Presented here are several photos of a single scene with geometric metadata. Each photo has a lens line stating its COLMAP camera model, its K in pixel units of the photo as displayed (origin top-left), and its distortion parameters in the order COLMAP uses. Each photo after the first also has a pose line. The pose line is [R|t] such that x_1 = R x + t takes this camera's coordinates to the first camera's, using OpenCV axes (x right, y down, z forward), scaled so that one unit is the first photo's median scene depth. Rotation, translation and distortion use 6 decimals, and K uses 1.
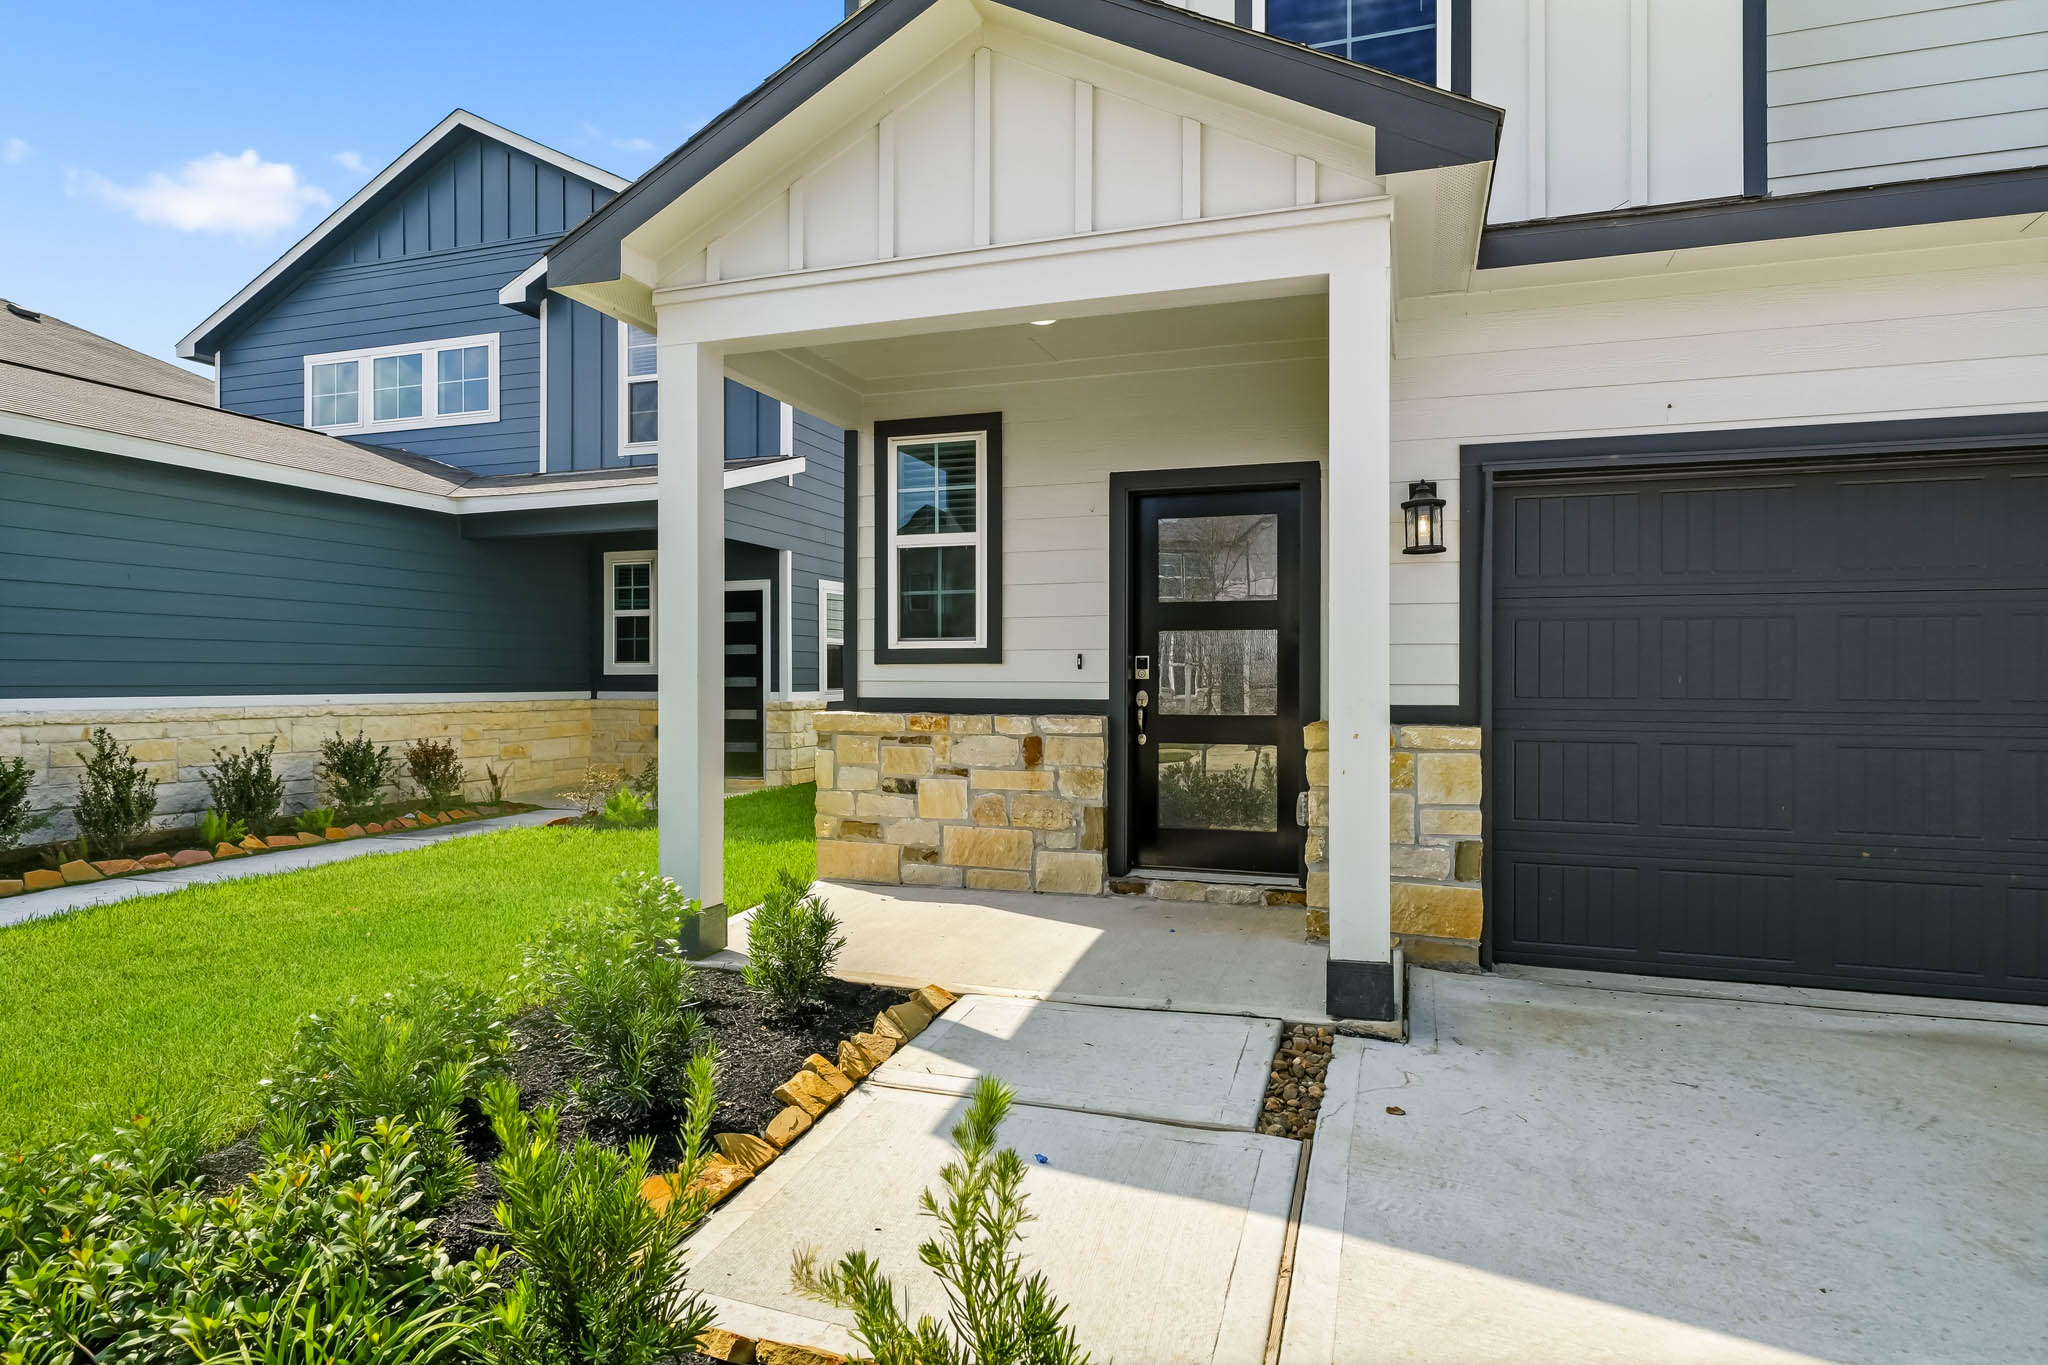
lens RADIAL K [[1130.1, 0, 1024.0], [0, 1130.1, 682.5], [0, 0, 1]] dist [-0.000835, -0.000014]
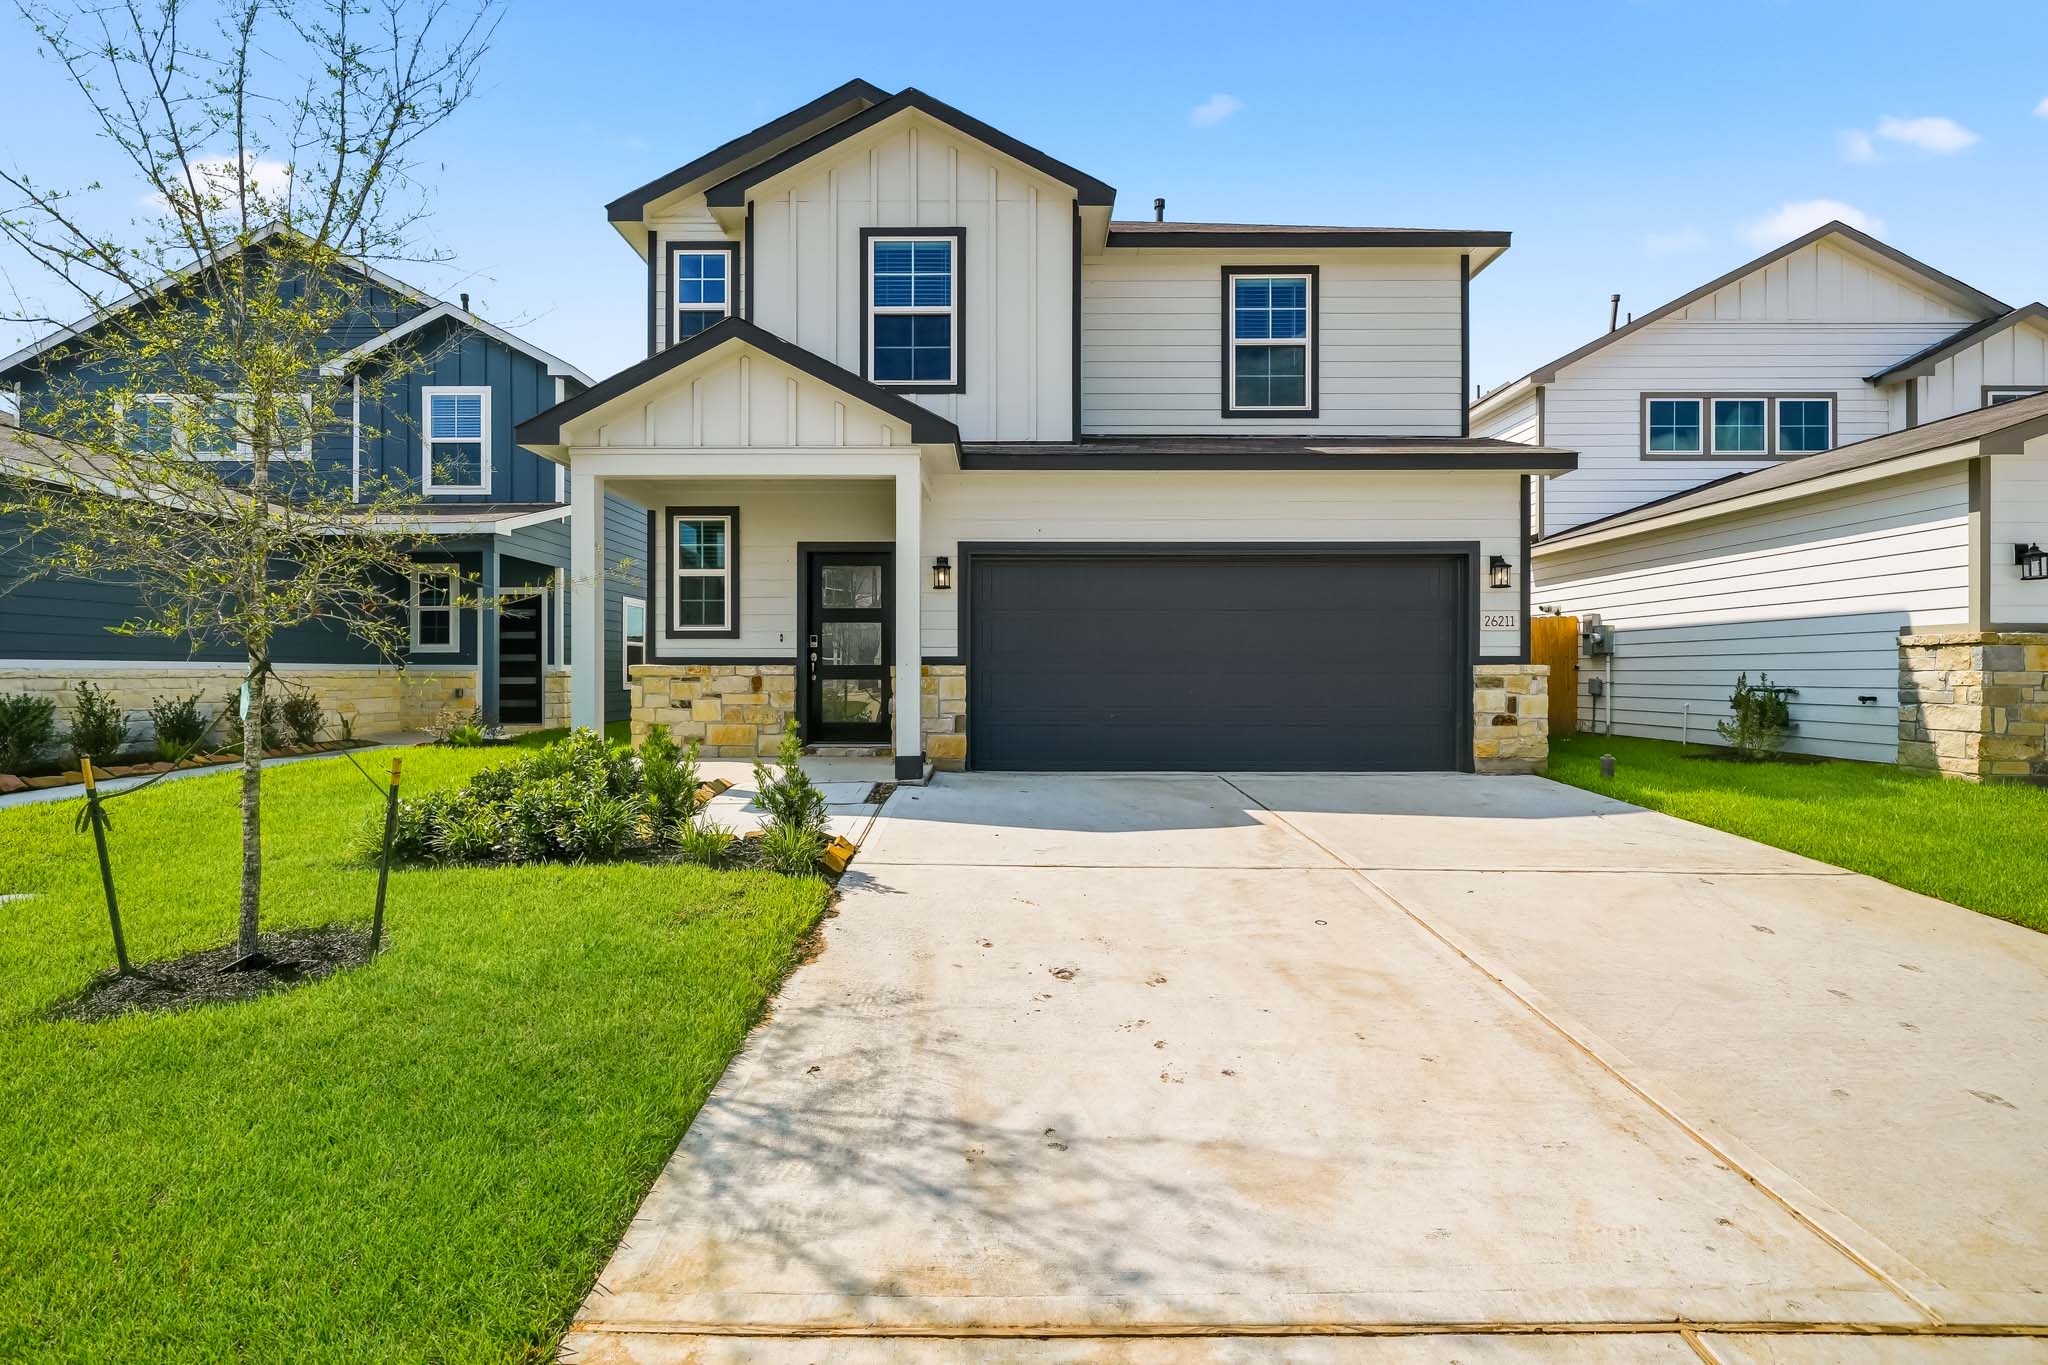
lens RADIAL K [[1130.1, 0, 1024.0], [0, 1130.1, 682.5], [0, 0, 1]] dist [-0.000835, -0.000014]
pose [[0.951663, 0.000169, 0.307143, -0.150254], [0.001820, 0.999979, -0.006189, 0.071012], [-0.307138, 0.006449, 0.951643, -0.976486]]
